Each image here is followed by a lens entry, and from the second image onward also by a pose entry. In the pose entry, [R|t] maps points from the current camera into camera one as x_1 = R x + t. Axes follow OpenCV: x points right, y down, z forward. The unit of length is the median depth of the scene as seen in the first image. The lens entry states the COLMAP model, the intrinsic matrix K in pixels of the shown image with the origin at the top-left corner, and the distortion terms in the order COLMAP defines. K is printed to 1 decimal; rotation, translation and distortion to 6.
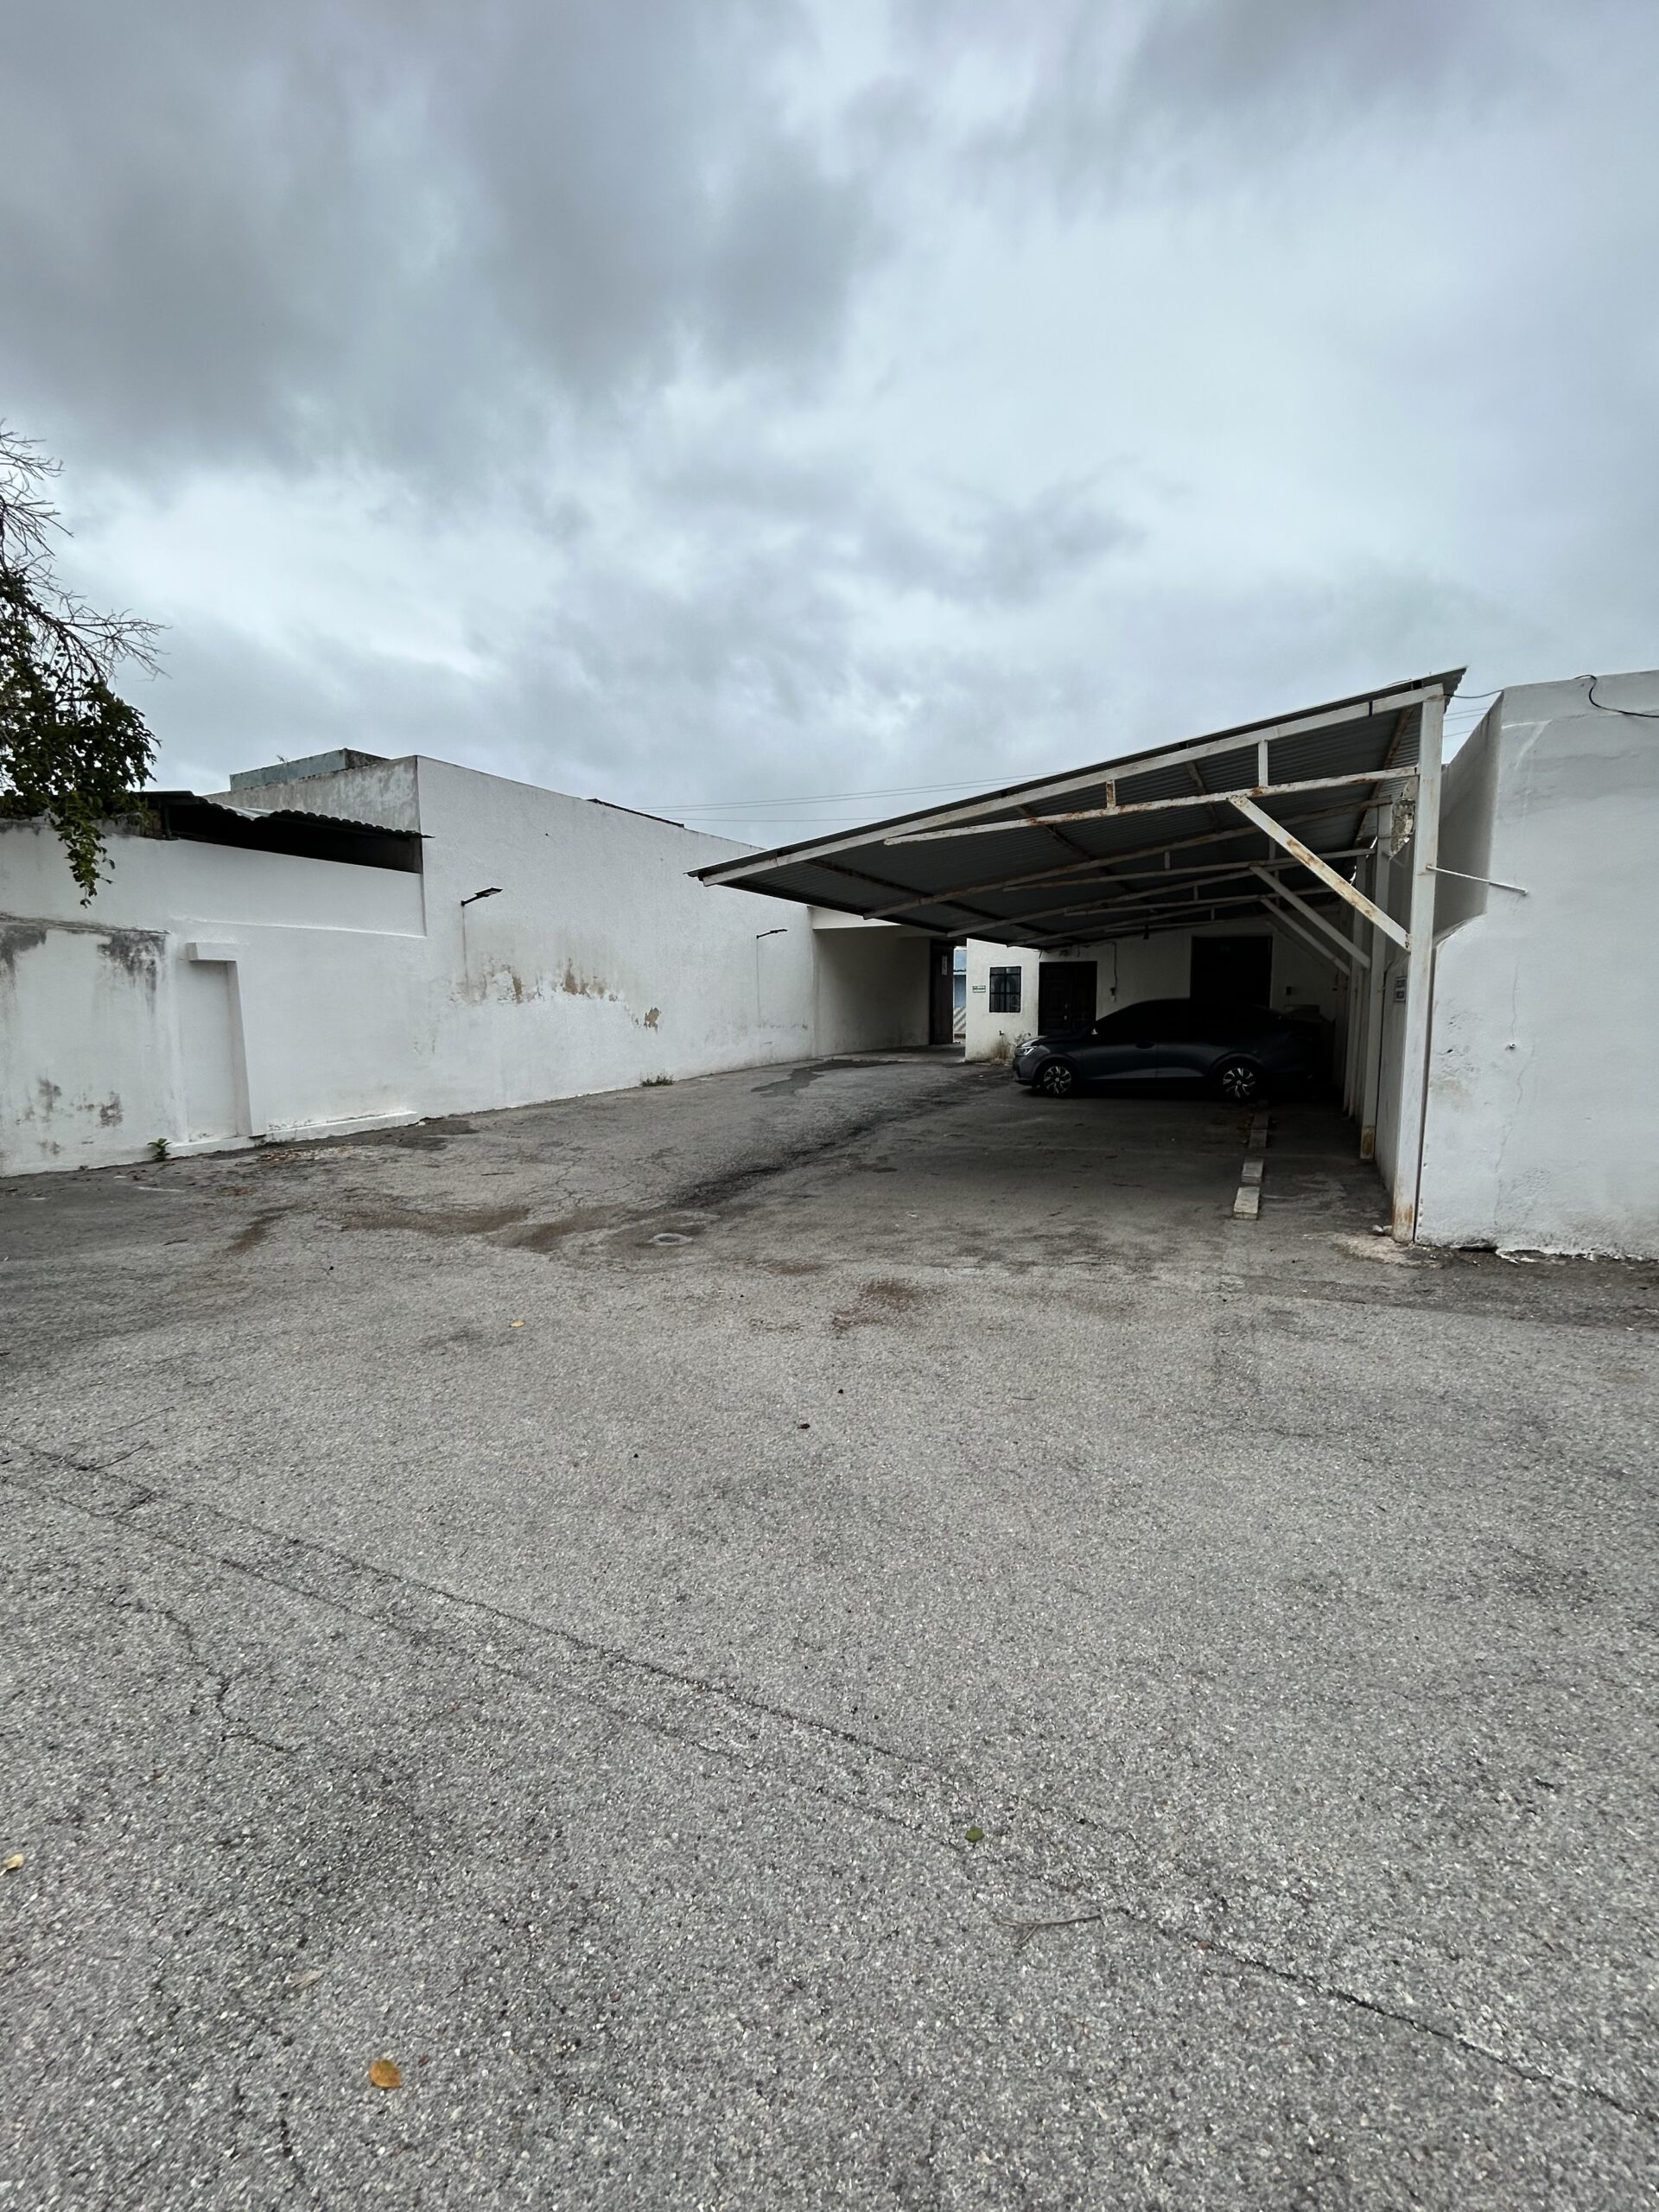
lens RADIAL K [[877.7, 0, 830.9], [0, 877.7, 1102.9], [0, 0, 1]] dist [-0.007294, 0.001008]
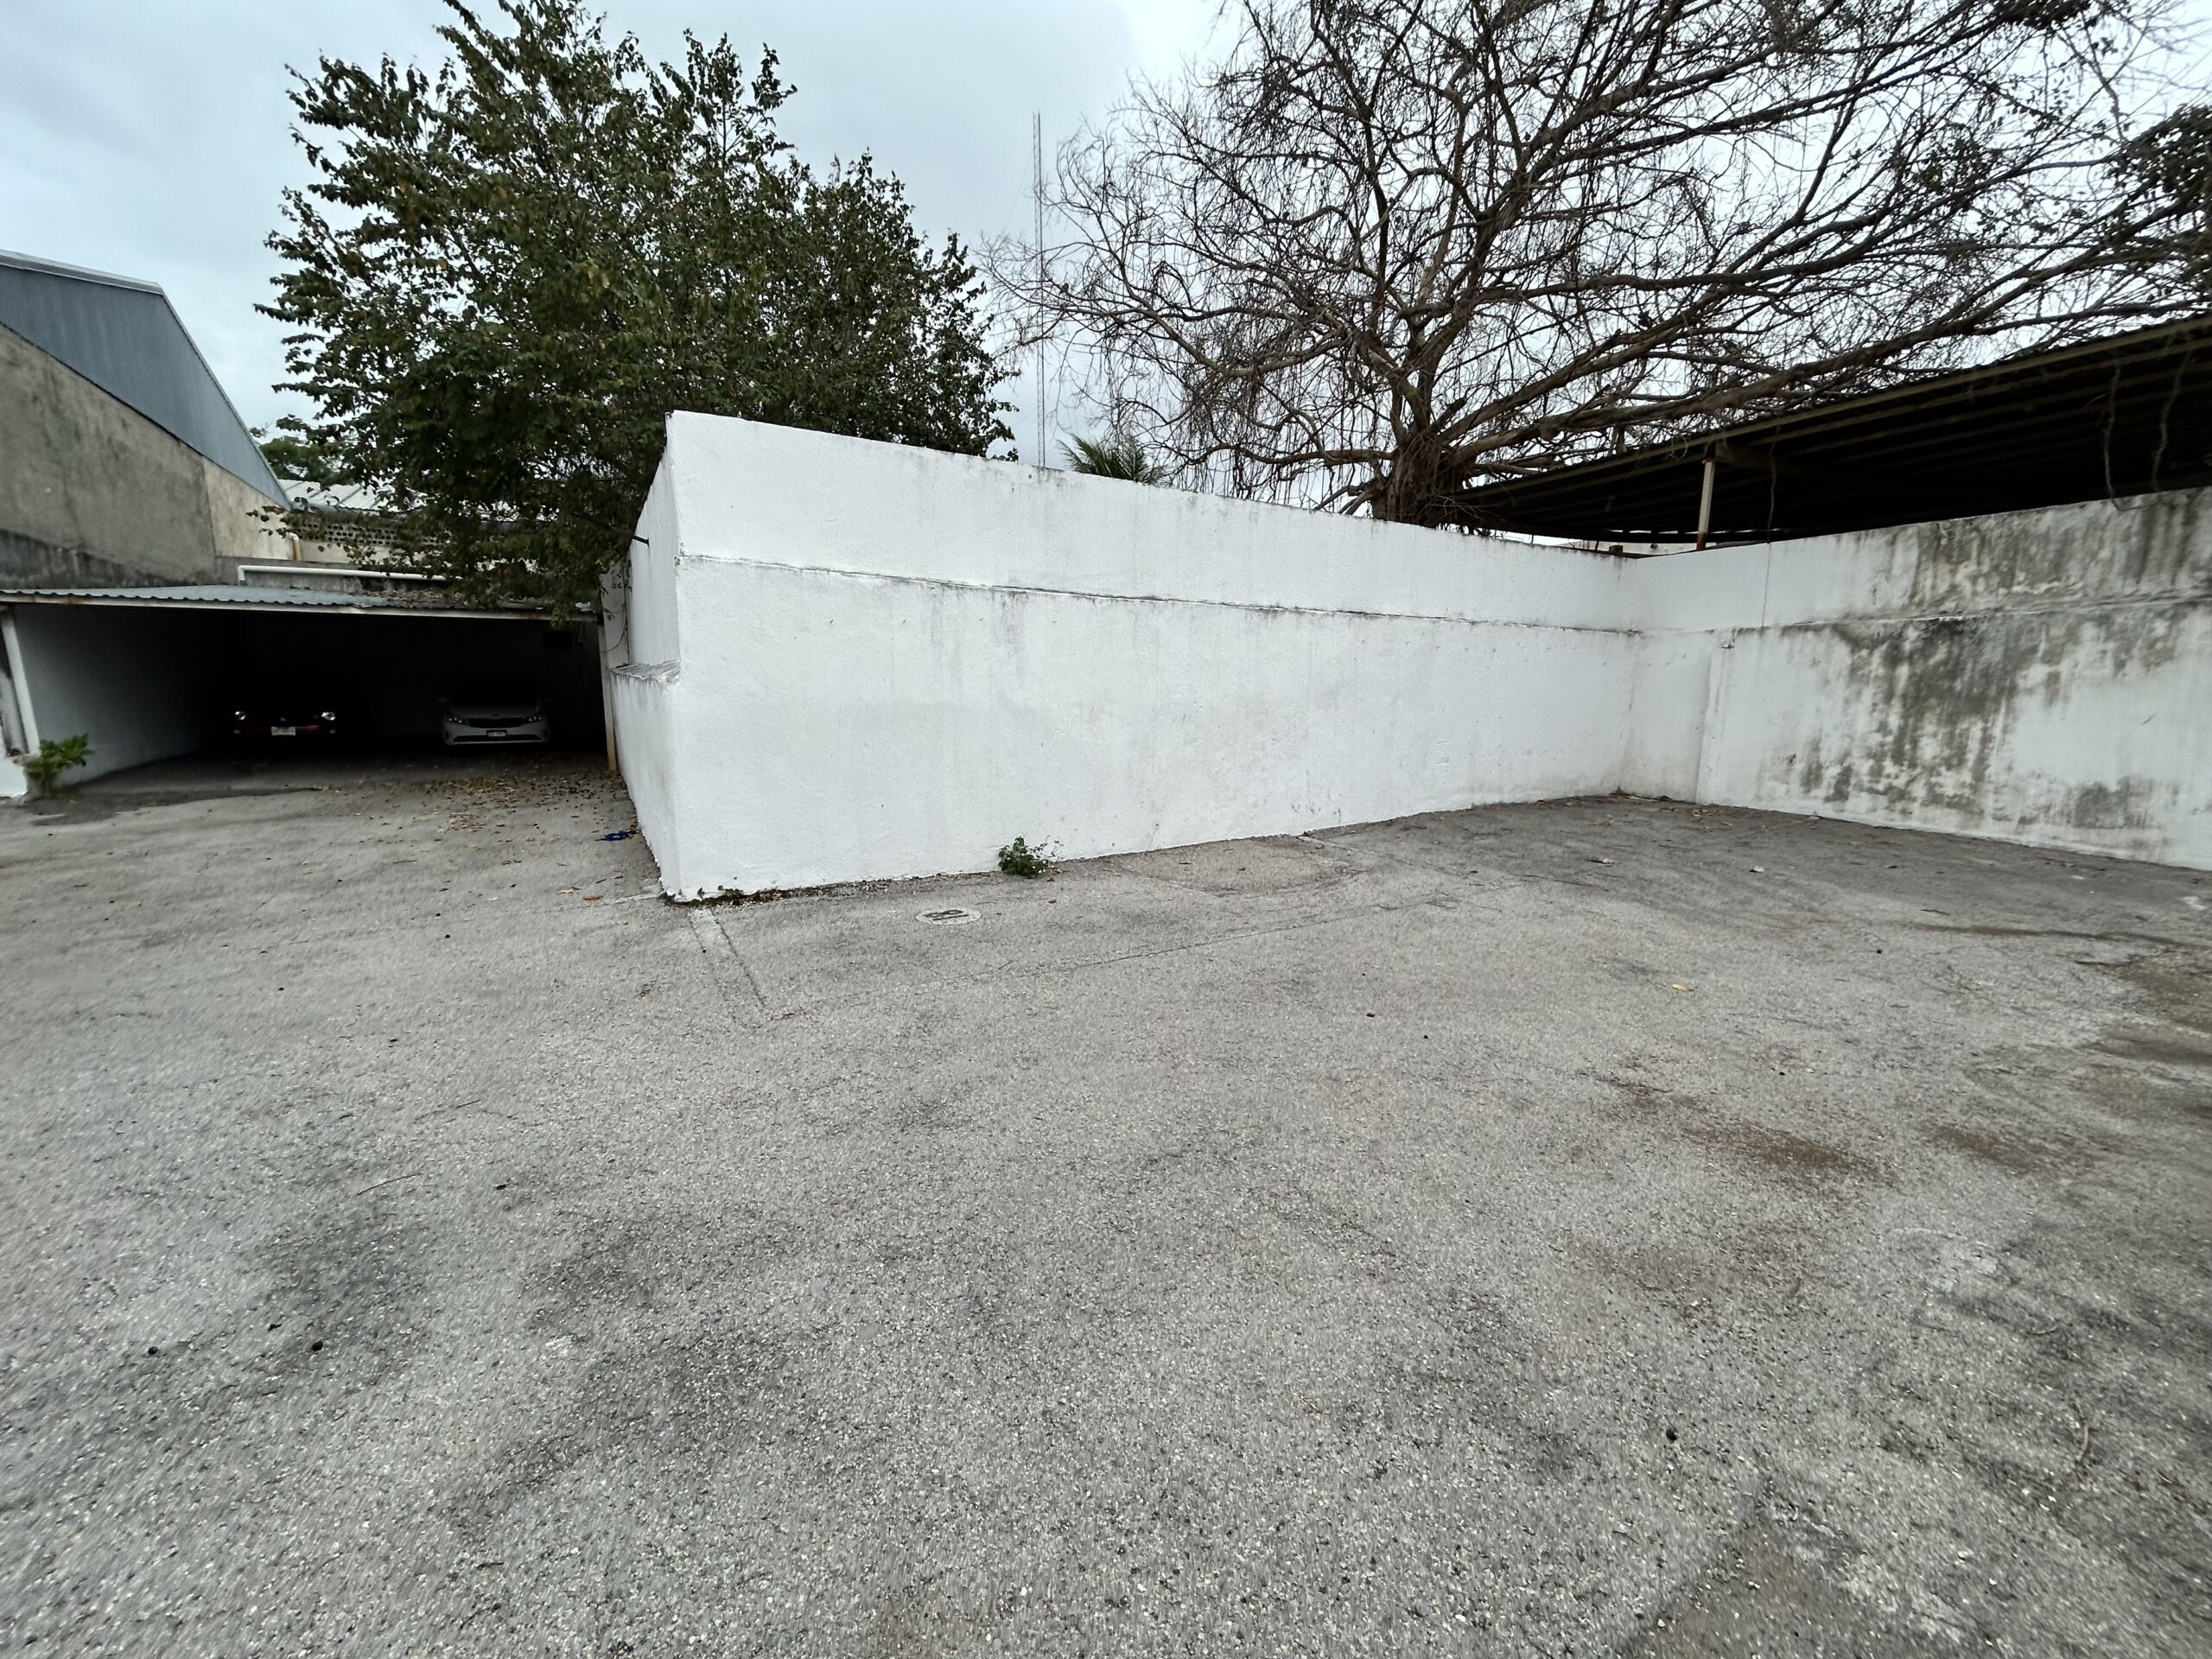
lens RADIAL K [[877.7, 0, 1109.7], [0, 877.7, 819.5], [0, 0, 1]] dist [-0.007294, 0.001008]
pose [[-0.535241, 0.130666, -0.834532, 0.877436], [-0.096408, 0.972058, 0.214032, -0.105126], [0.839180, 0.195014, -0.507687, 0.931692]]
